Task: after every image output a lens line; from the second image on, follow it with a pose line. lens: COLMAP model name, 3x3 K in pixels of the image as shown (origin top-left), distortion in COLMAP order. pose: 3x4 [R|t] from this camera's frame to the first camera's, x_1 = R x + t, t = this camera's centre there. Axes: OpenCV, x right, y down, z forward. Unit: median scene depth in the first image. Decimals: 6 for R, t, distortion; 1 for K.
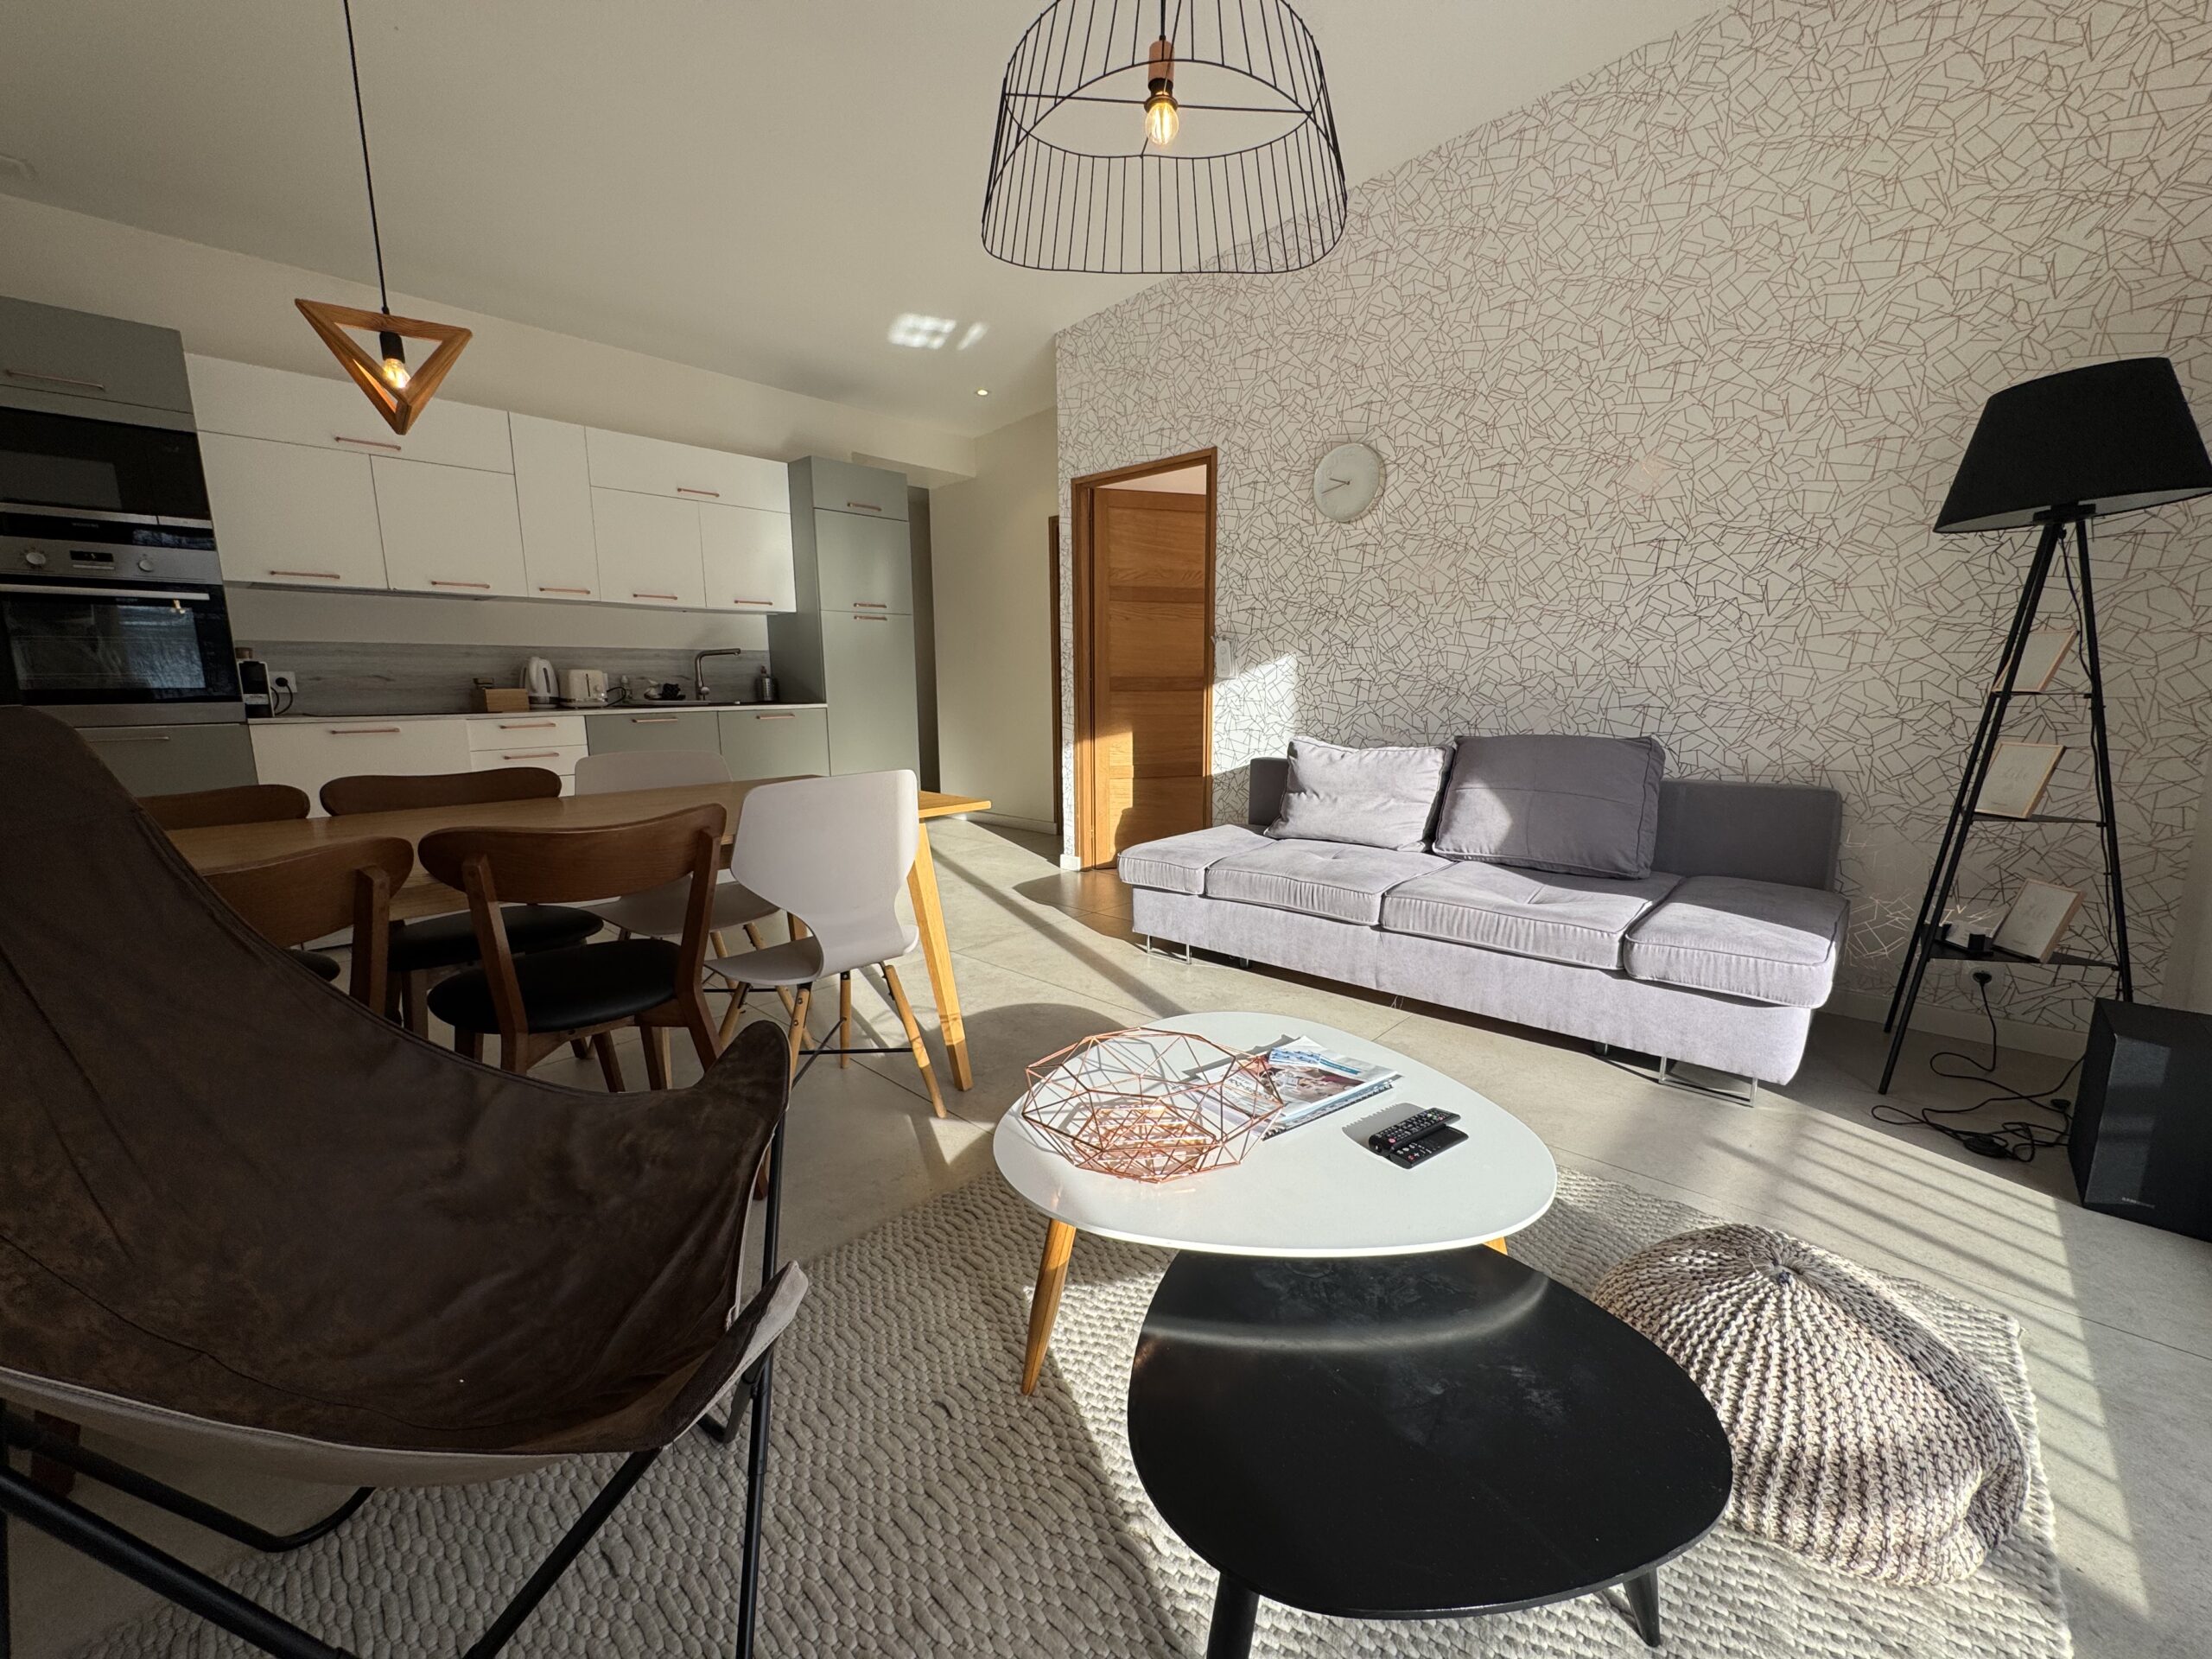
lens RADIAL K [[882.0, 0, 1102.2], [0, 882.0, 828.8], [0, 0, 1]] dist [-0.003728, 0.000364]
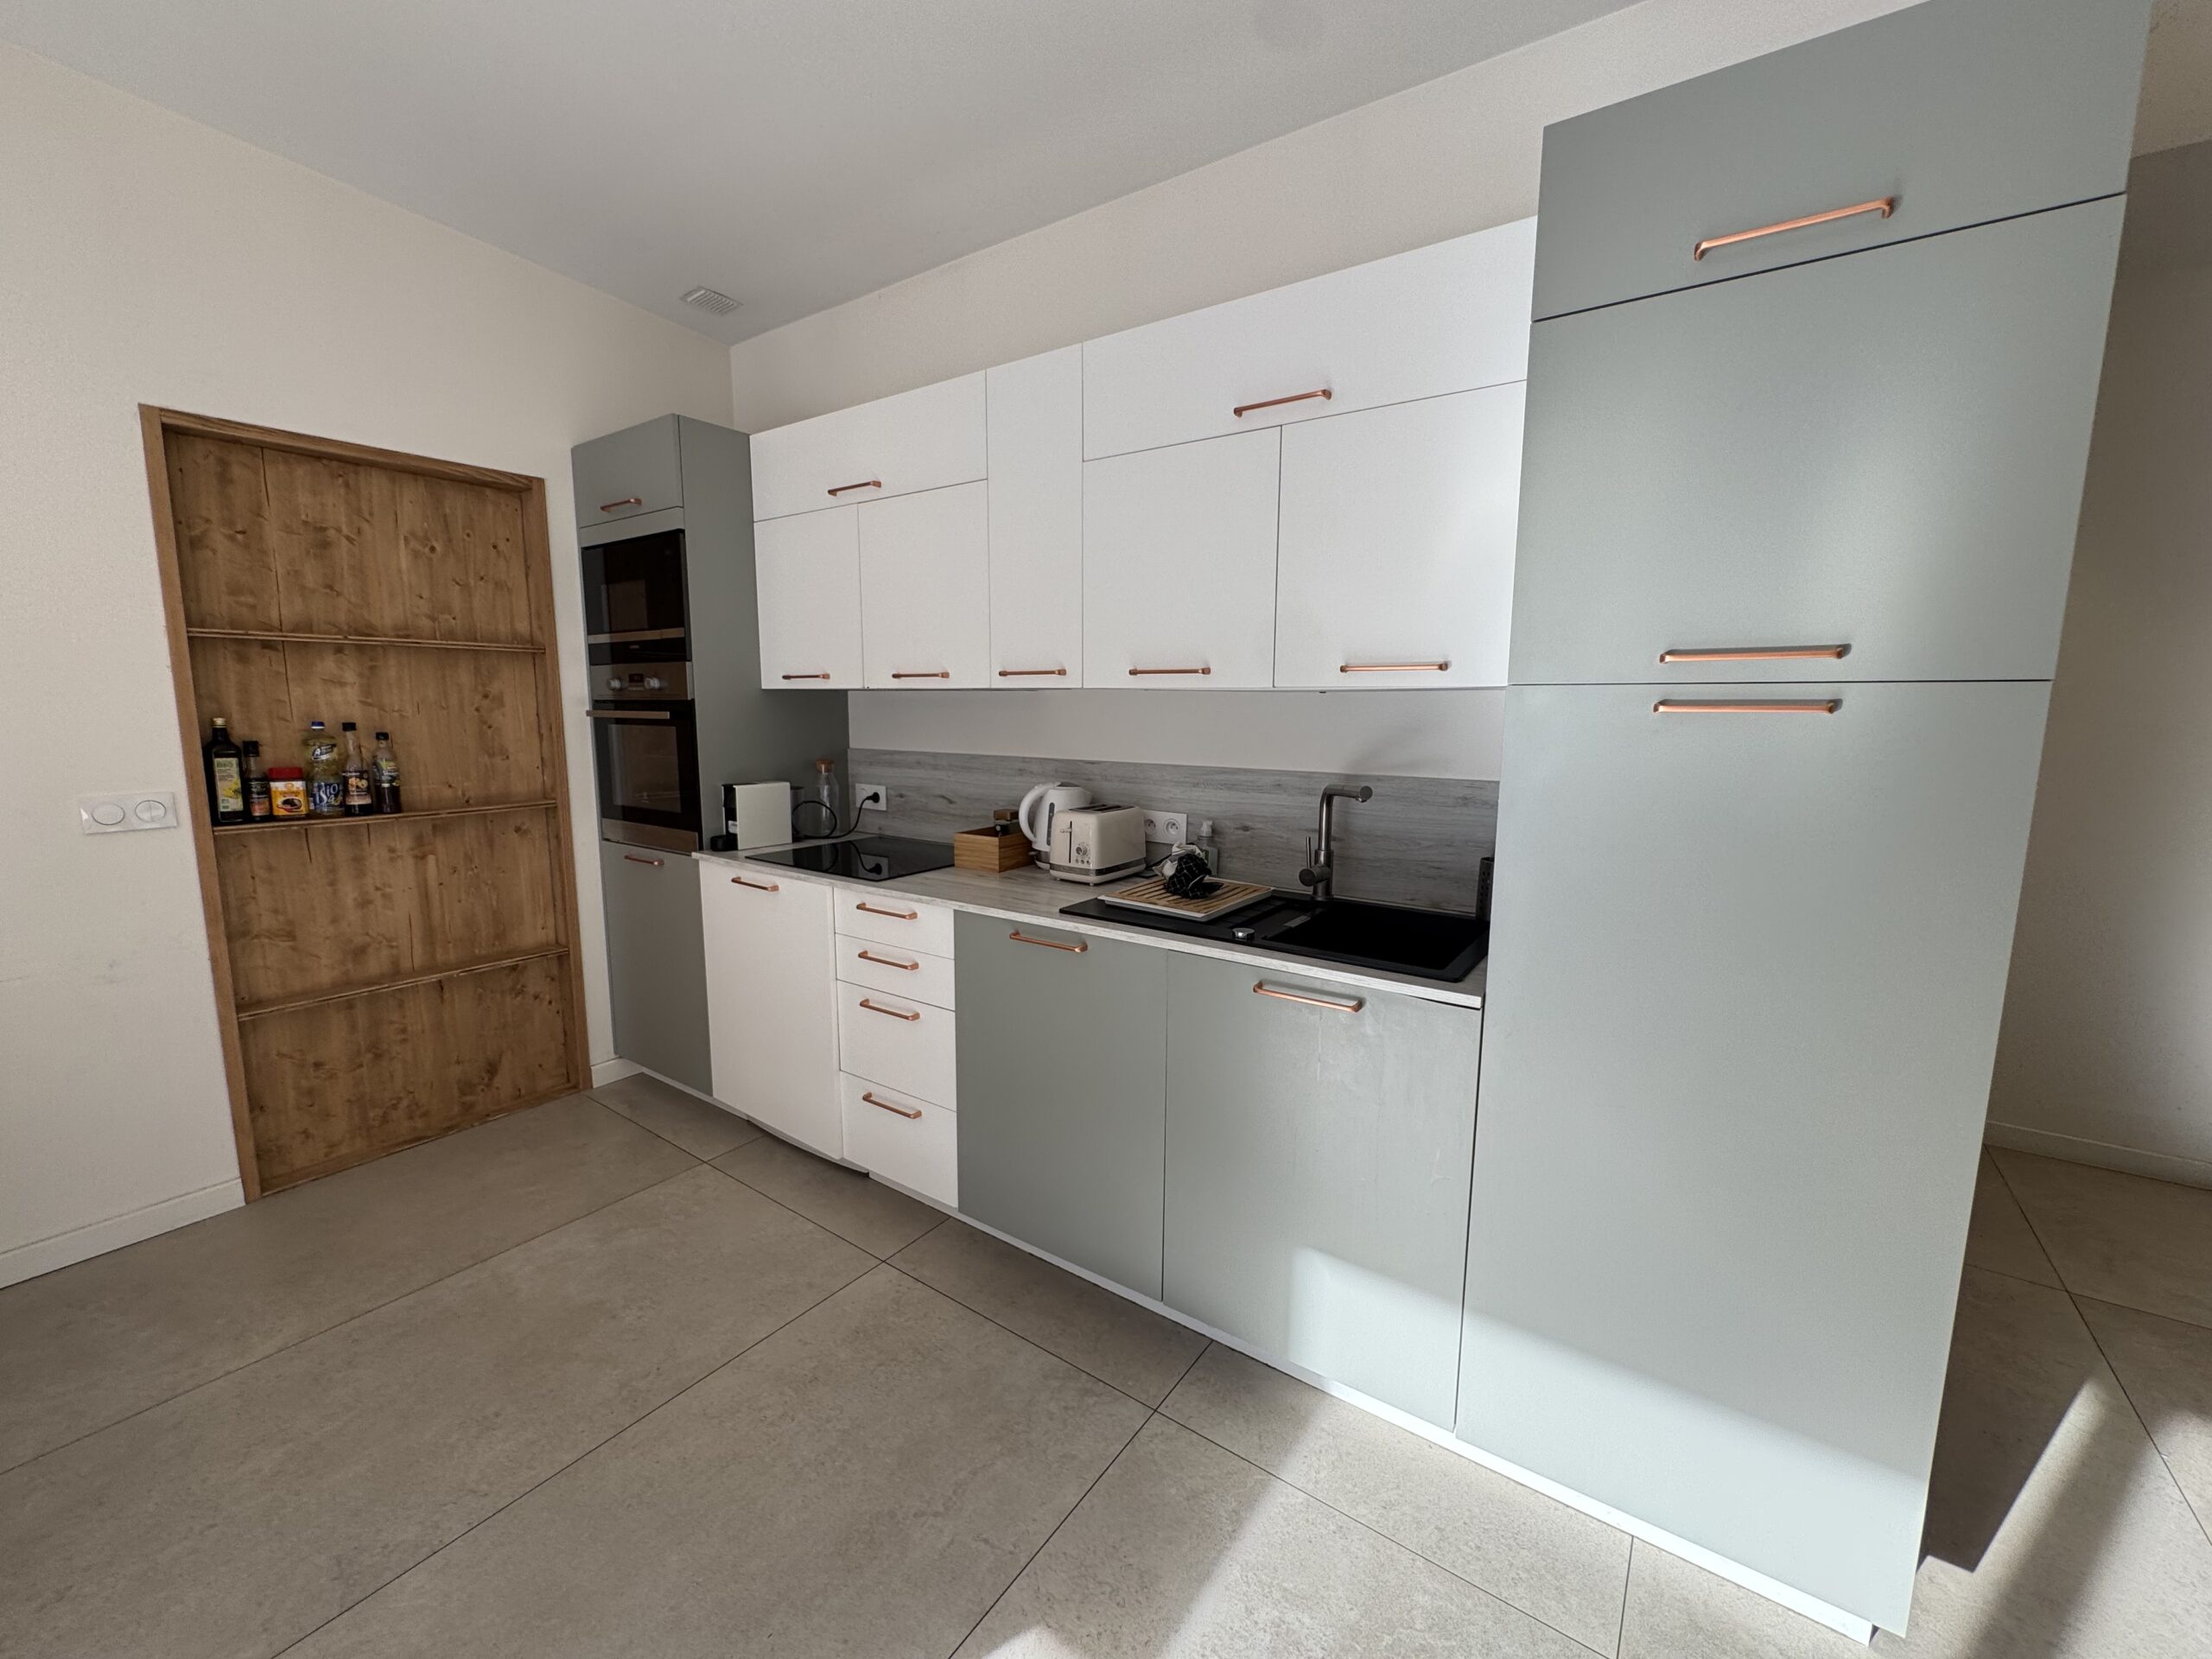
lens RADIAL K [[882.0, 0, 1103.7], [0, 882.0, 835.0], [0, 0, 1]] dist [-0.003728, 0.000364]
pose [[0.136316, 0.152631, -0.978837, -0.059678], [-0.173424, 0.976479, 0.128112, -0.274648], [0.975368, 0.152290, 0.159579, 1.066268]]
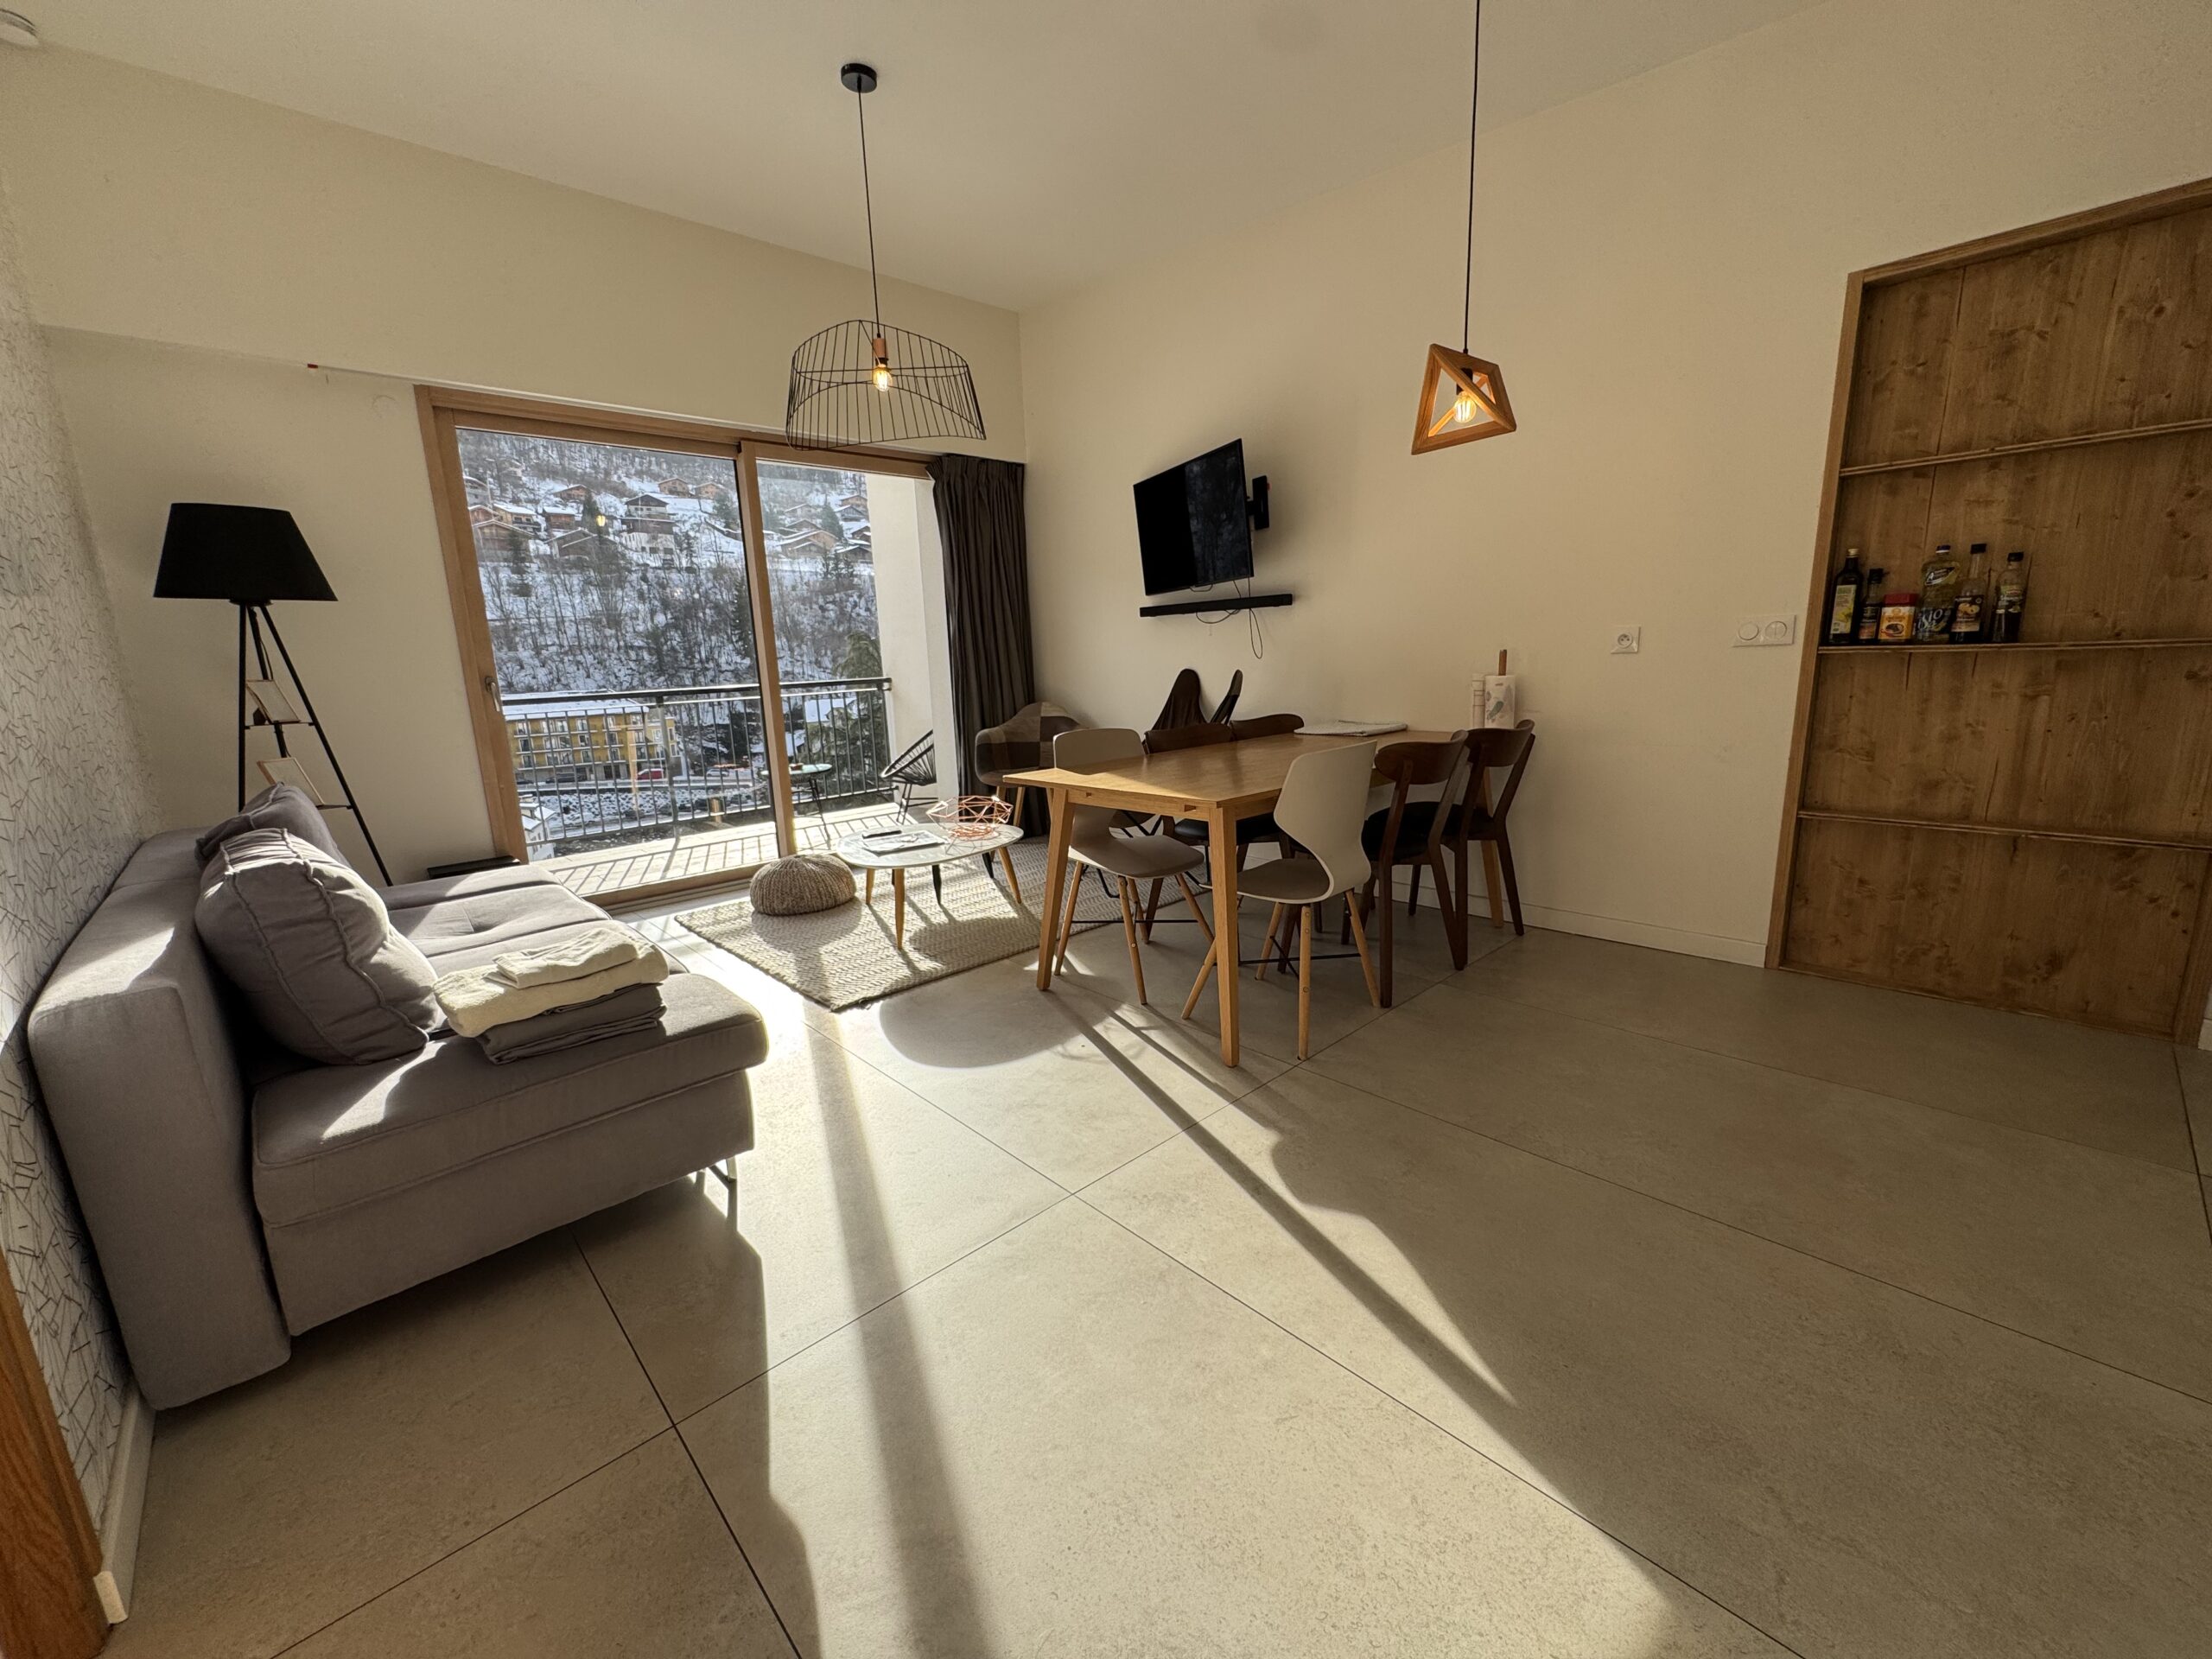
lens RADIAL K [[882.0, 0, 1104.1], [0, 882.0, 830.5], [0, 0, 1]] dist [-0.003728, 0.000364]
pose [[-0.996452, 0.030545, 0.078426, -0.219540], [0.056638, 0.932619, 0.356389, -0.241508], [-0.062256, 0.359567, -0.931040, 1.316576]]
